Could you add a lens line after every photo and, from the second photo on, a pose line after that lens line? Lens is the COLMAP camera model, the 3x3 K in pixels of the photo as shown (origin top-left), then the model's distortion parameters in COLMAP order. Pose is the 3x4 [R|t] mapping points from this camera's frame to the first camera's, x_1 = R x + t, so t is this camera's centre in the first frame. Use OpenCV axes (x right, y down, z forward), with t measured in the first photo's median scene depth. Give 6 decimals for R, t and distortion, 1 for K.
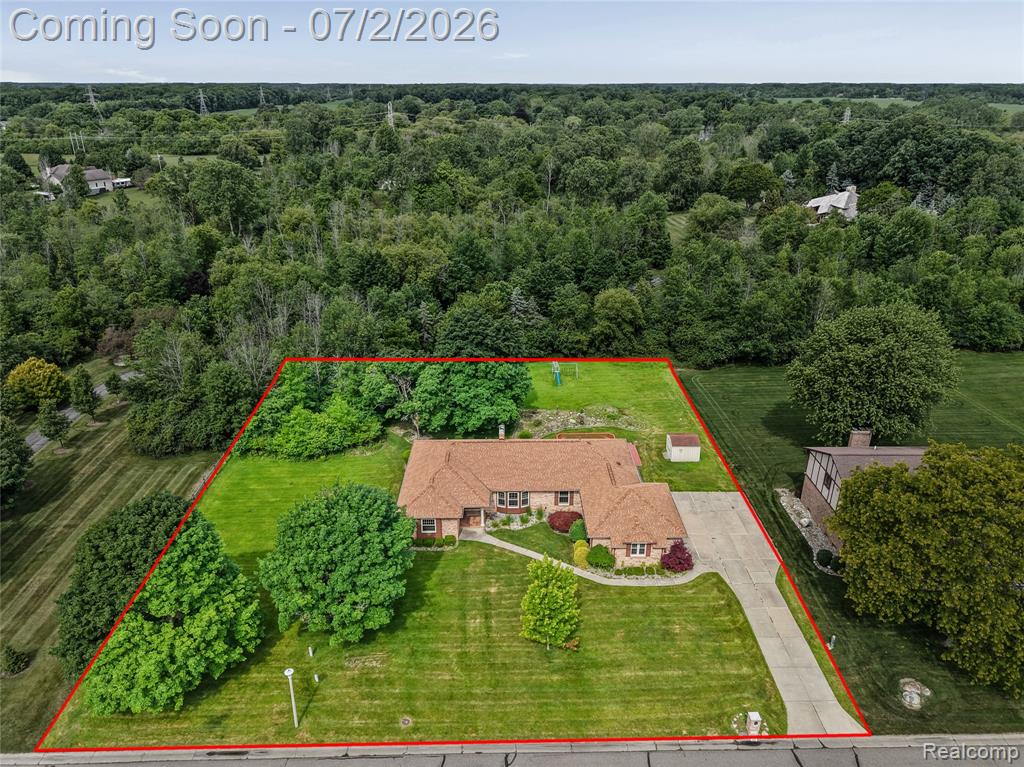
lens RADIAL K [[694.1, 0, 511.3], [0, 694.1, 383.2], [0, 0, 1]] dist [0.000785, -0.001242]
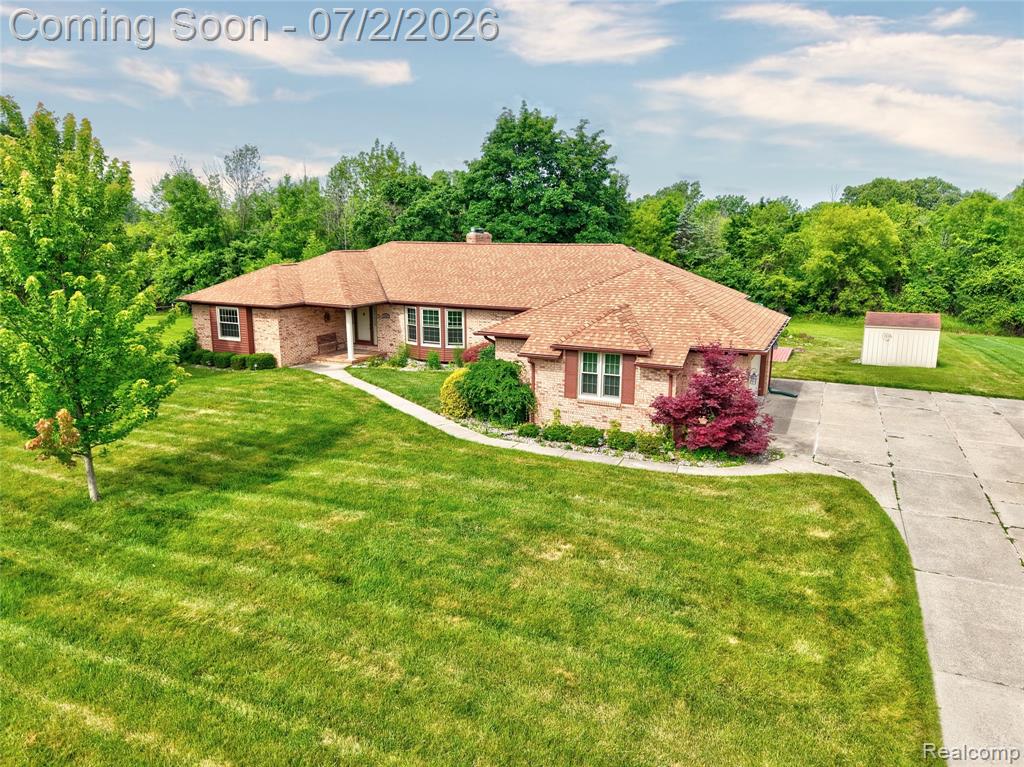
lens RADIAL K [[689.1, 0, 510.5], [0, 689.1, 378.8], [0, 0, 1]] dist [0.072875, -0.136587]
pose [[0.898522, 0.094368, -0.428664, 0.398521], [-0.179623, 0.970148, -0.162936, 0.420367], [0.400492, 0.223400, 0.888650, 0.953247]]
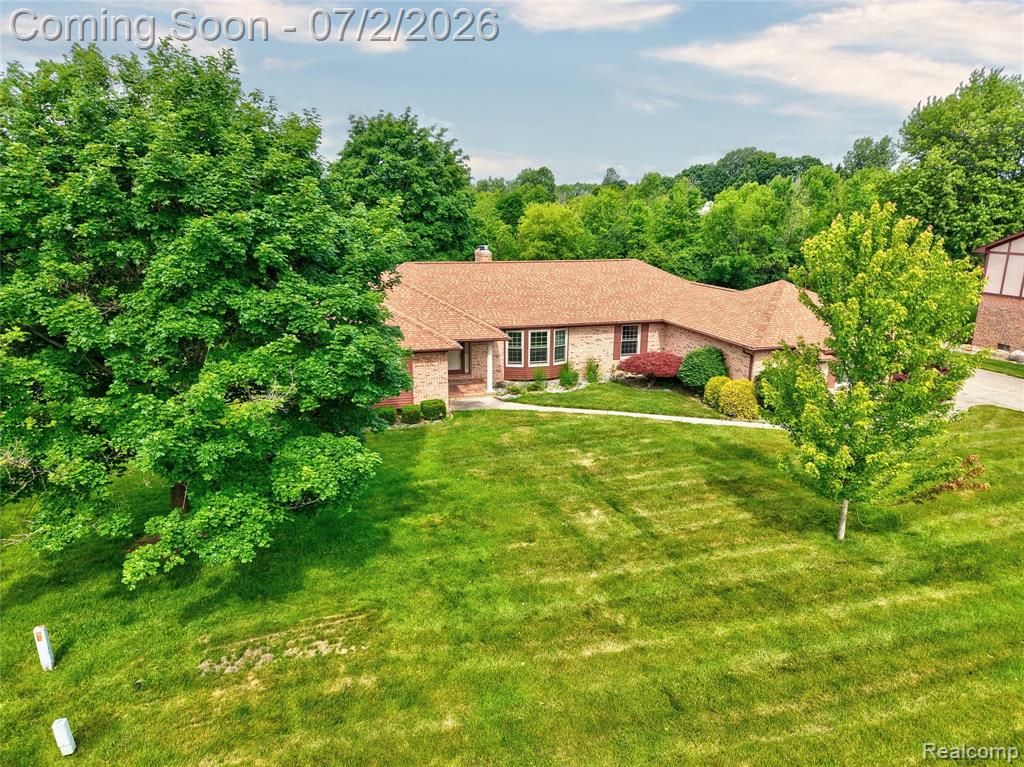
lens RADIAL K [[686.4, 0, 512.0], [0, 686.4, 383.5], [0, 0, 1]] dist [0.028452, -0.036364]
pose [[0.965311, -0.056489, 0.254920, -0.220247], [0.095717, 0.984908, -0.144205, 0.409097], [-0.242927, 0.163603, 0.956149, 0.842525]]
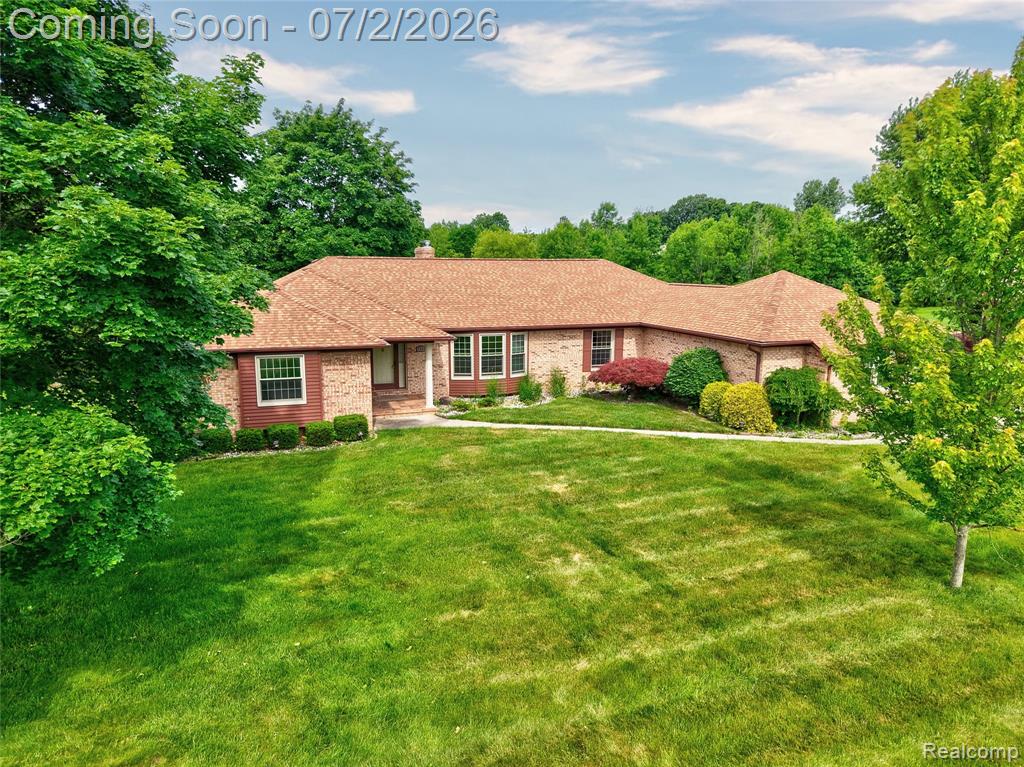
lens RADIAL K [[686.4, 0, 512.0], [0, 686.4, 383.5], [0, 0, 1]] dist [0.028452, -0.036364]
pose [[0.947140, -0.050871, 0.316763, -0.174172], [0.122310, 0.970036, -0.209931, 0.418676], [-0.296592, 0.237577, 0.924981, 0.988369]]
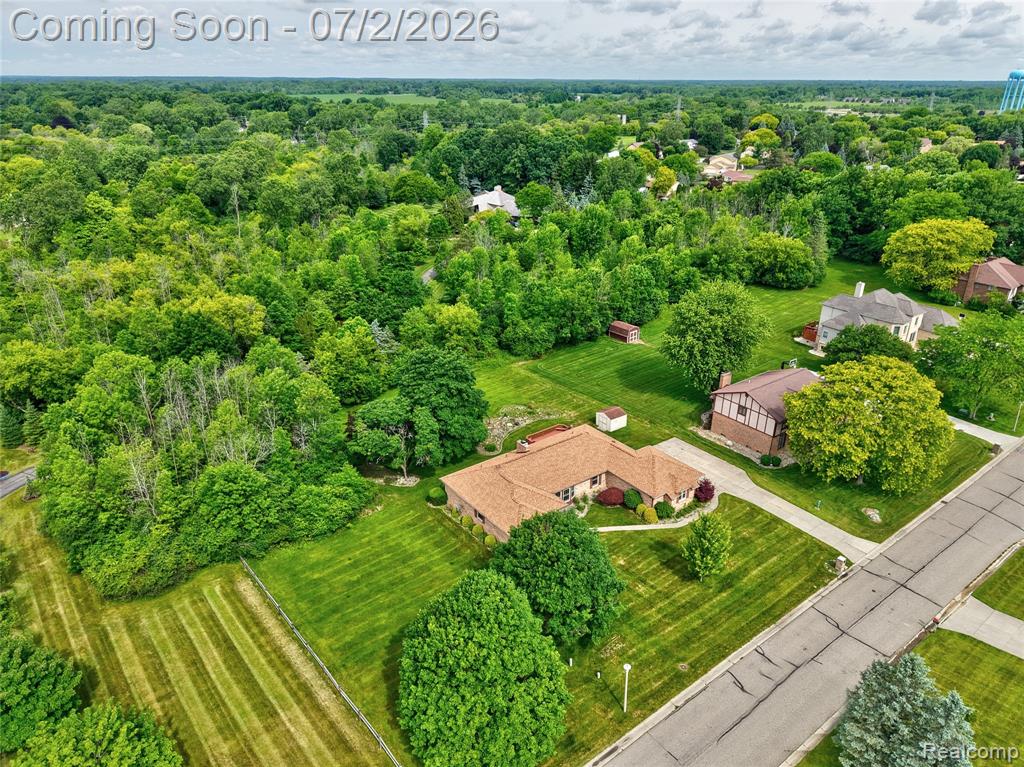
lens RADIAL K [[689.1, 0, 510.5], [0, 689.1, 378.8], [0, 0, 1]] dist [0.072875, -0.136587]
pose [[0.806738, -0.233642, 0.542757, -1.048604], [0.232506, 0.969931, 0.071939, -0.208749], [-0.543245, 0.068158, 0.836803, 0.065329]]
